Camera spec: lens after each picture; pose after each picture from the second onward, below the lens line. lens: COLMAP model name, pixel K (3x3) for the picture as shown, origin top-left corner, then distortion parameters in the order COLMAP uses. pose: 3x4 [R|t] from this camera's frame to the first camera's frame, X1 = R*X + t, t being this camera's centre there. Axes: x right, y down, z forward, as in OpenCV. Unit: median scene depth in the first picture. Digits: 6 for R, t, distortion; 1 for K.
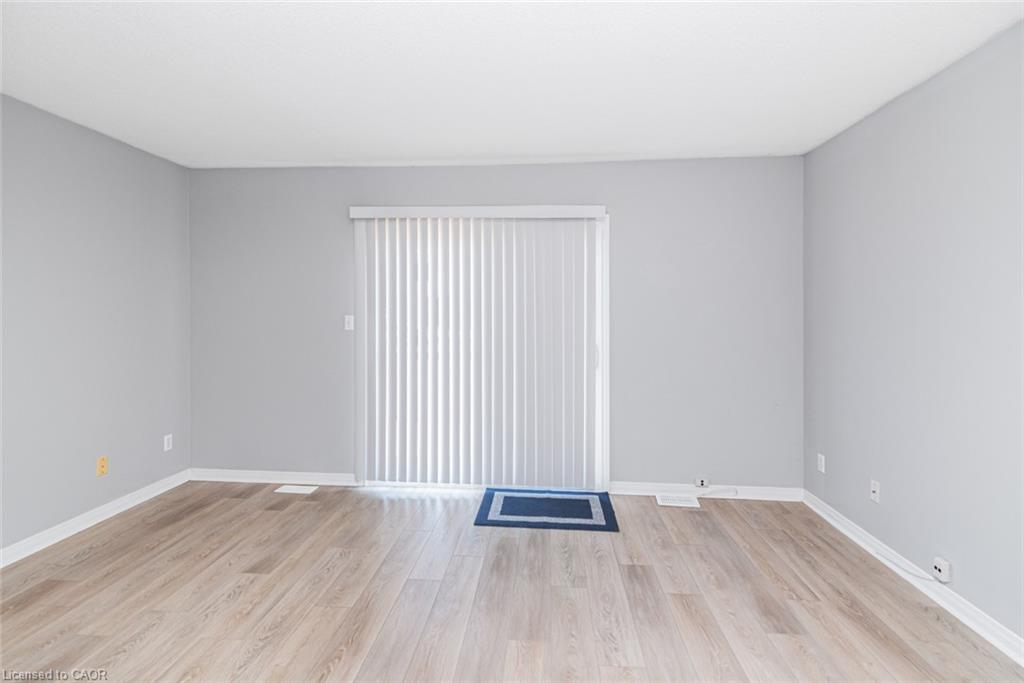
lens RADIAL K [[475.1, 0, 512.2], [0, 475.1, 323.1], [0, 0, 1]] dist [-0.000489, -0.000223]
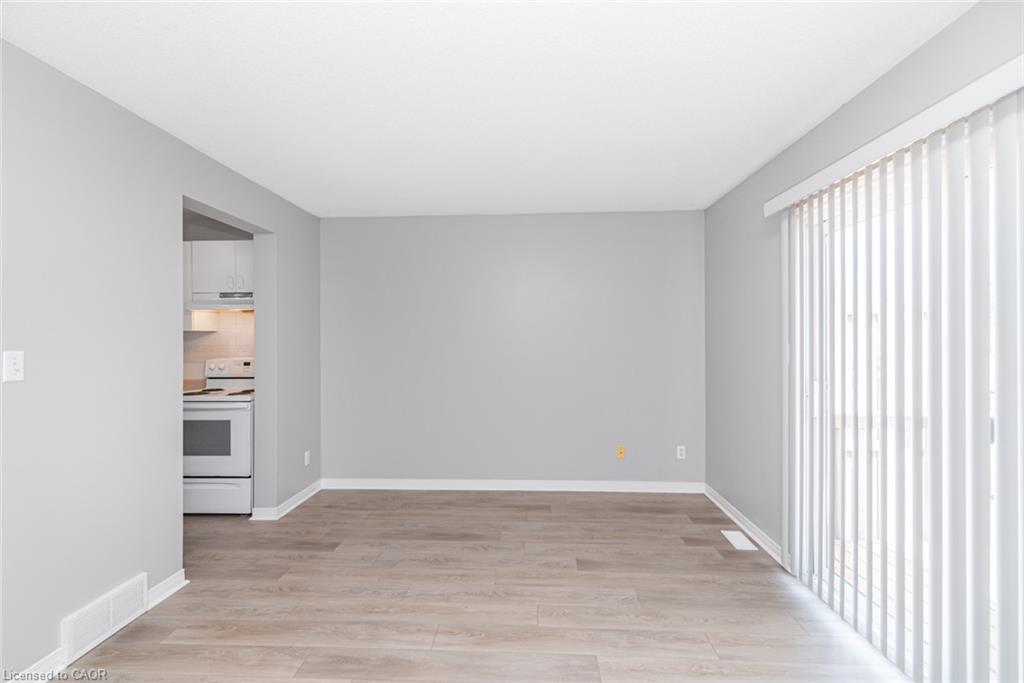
lens RADIAL K [[455.4, 0, 512.0], [0, 455.4, 341.5], [0, 0, 1]] dist [0.002020, 0.000229]
pose [[0.022905, -0.003126, -0.999733, 0.474554], [-0.024203, 0.999700, -0.003681, -0.010942], [0.999445, 0.024281, 0.022822, 0.659024]]
